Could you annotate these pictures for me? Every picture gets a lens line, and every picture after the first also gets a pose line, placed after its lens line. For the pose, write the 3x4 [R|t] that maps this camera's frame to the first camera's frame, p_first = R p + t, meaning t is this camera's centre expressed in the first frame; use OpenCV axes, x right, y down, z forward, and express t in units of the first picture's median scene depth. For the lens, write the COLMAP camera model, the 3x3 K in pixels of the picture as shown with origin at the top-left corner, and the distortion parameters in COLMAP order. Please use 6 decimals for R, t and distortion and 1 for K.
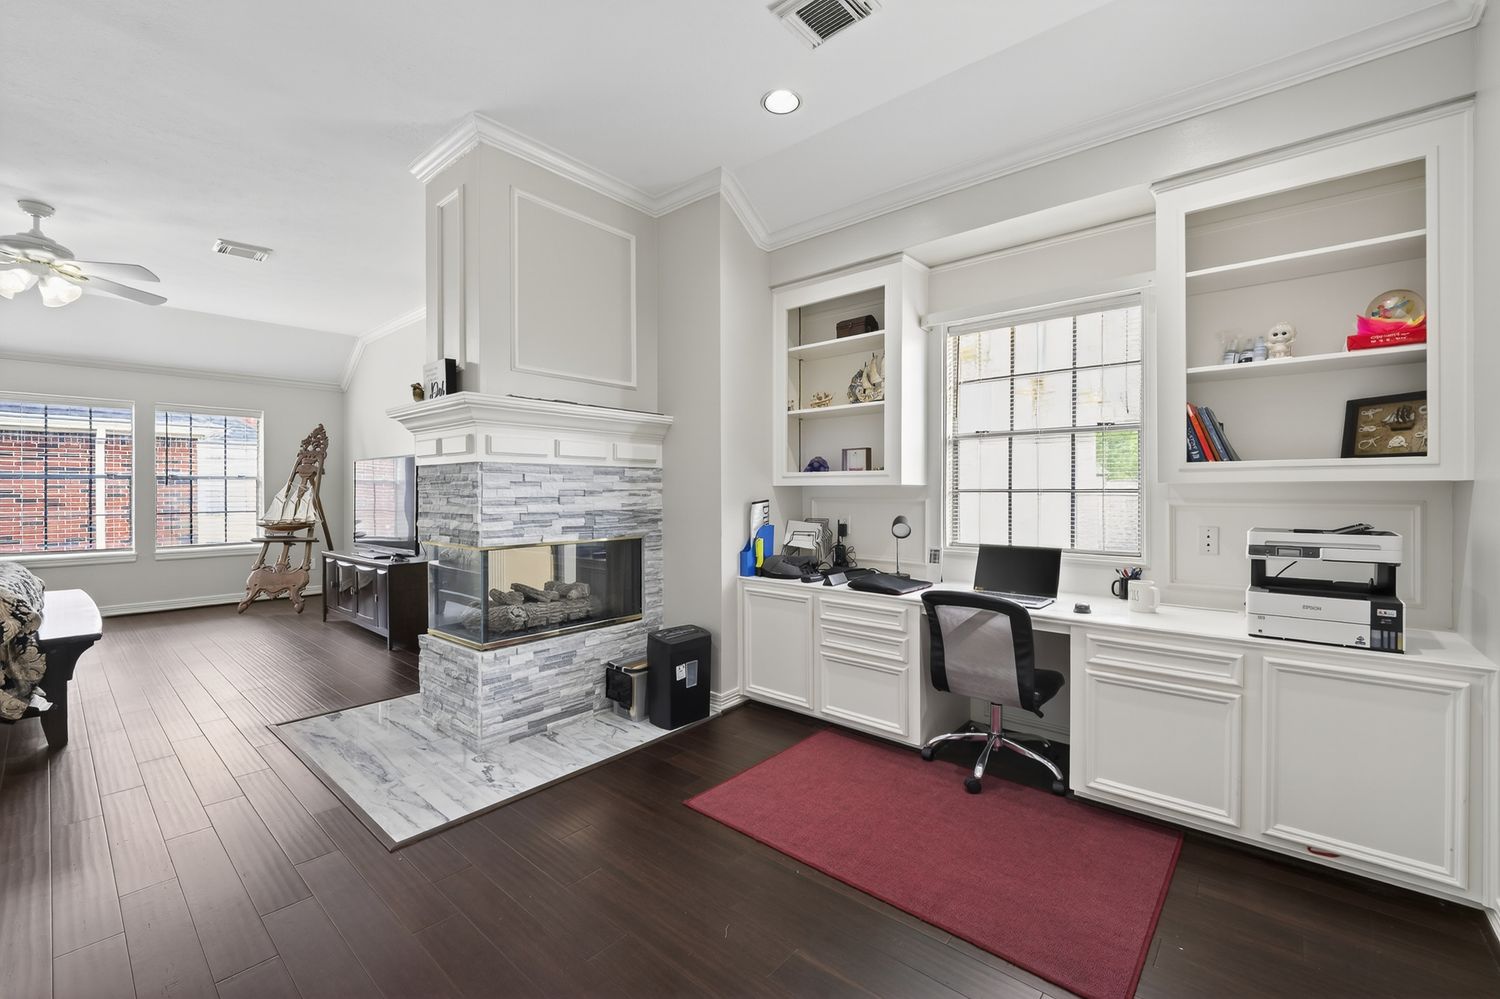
lens RADIAL K [[625.2, 0, 734.4], [0, 625.2, 494.5], [0, 0, 1]] dist [0.012609, -0.007703]
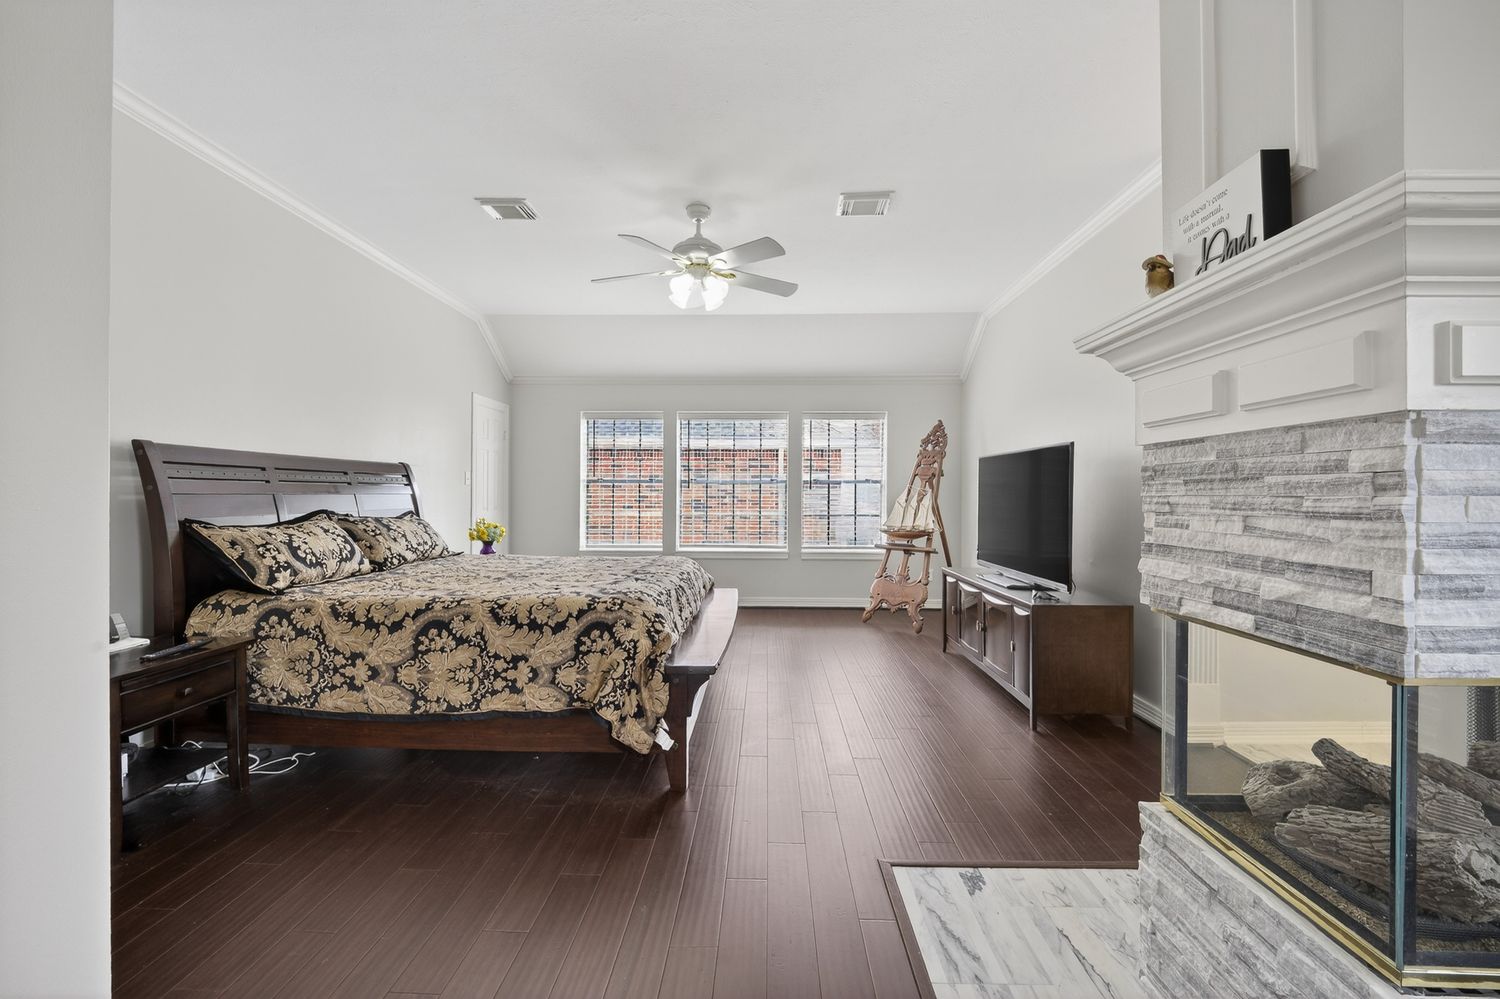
lens RADIAL K [[625.2, 0, 734.4], [0, 625.2, 494.5], [0, 0, 1]] dist [0.012609, -0.007703]
pose [[0.630473, 0.004505, -0.776198, -0.224472], [-0.009325, 0.999955, -0.001770, -0.003205], [0.776155, 0.008354, 0.630487, 0.315126]]
